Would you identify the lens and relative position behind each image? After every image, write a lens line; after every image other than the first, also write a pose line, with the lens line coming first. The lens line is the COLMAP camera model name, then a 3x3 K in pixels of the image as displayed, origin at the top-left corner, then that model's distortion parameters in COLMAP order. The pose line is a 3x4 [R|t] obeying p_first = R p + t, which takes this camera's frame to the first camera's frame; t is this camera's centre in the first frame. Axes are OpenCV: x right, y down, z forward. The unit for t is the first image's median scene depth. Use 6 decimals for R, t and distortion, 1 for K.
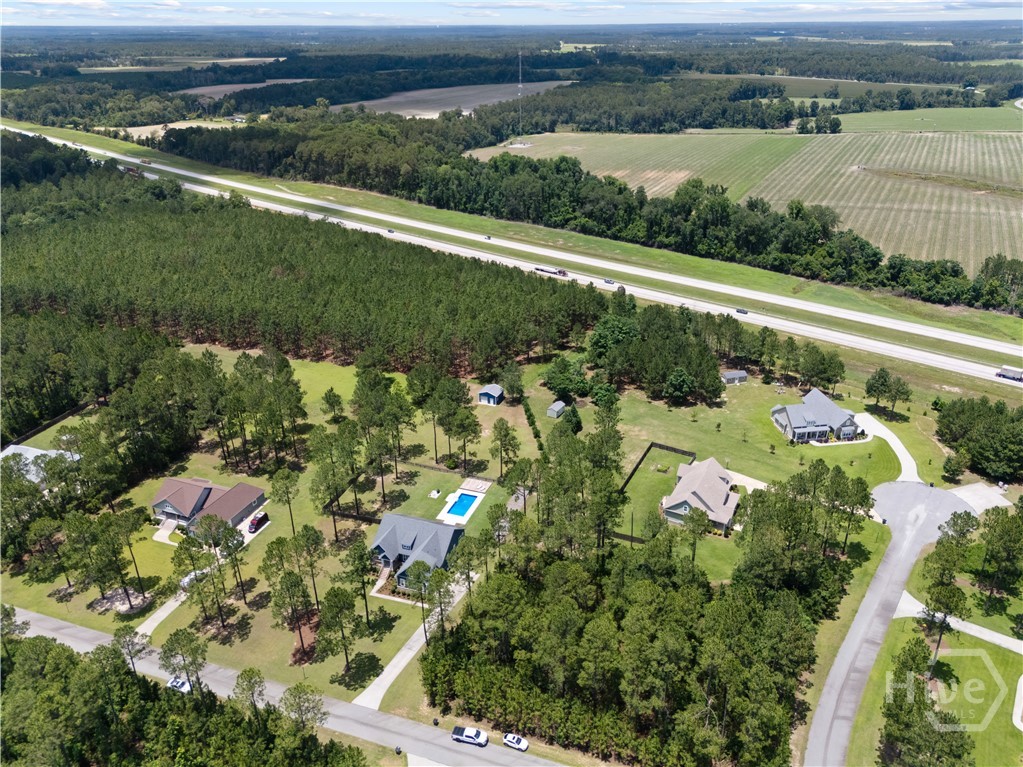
lens RADIAL K [[724.1, 0, 511.5], [0, 724.1, 383.5], [0, 0, 1]] dist [0.002290, -0.001499]
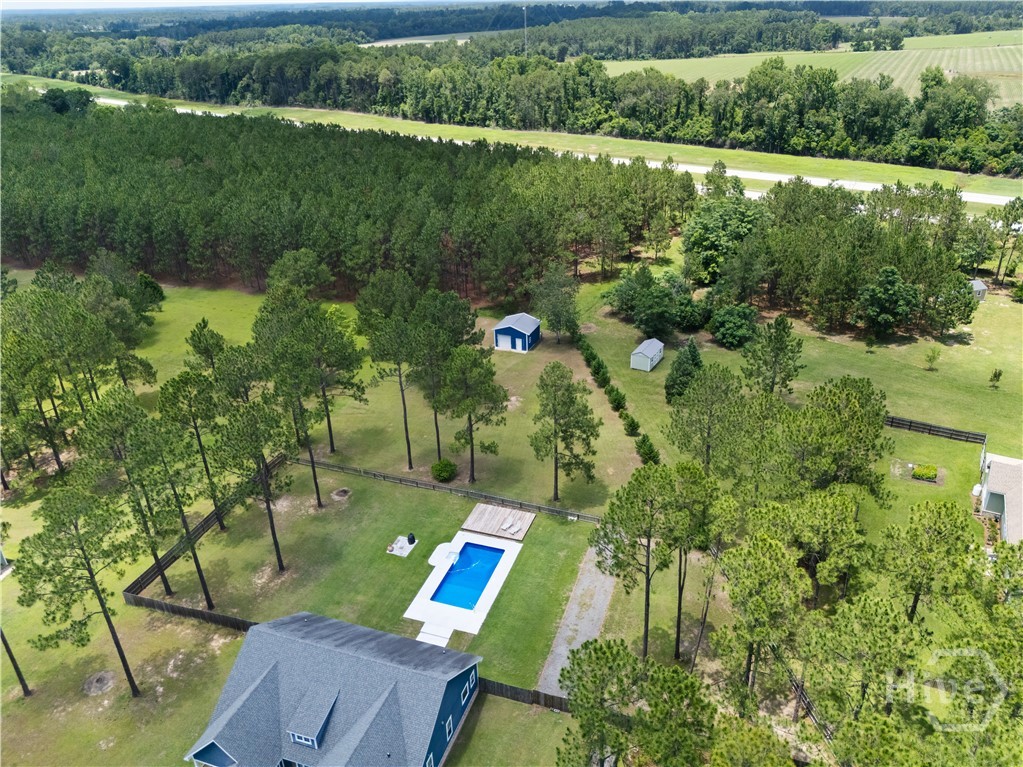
lens RADIAL K [[724.1, 0, 511.5], [0, 724.1, 383.5], [0, 0, 1]] dist [0.002290, -0.001499]
pose [[0.999761, -0.021554, -0.003534, -0.029717], [0.021644, 0.999378, 0.027830, 0.036175], [0.002931, -0.027900, 0.999606, 0.441634]]
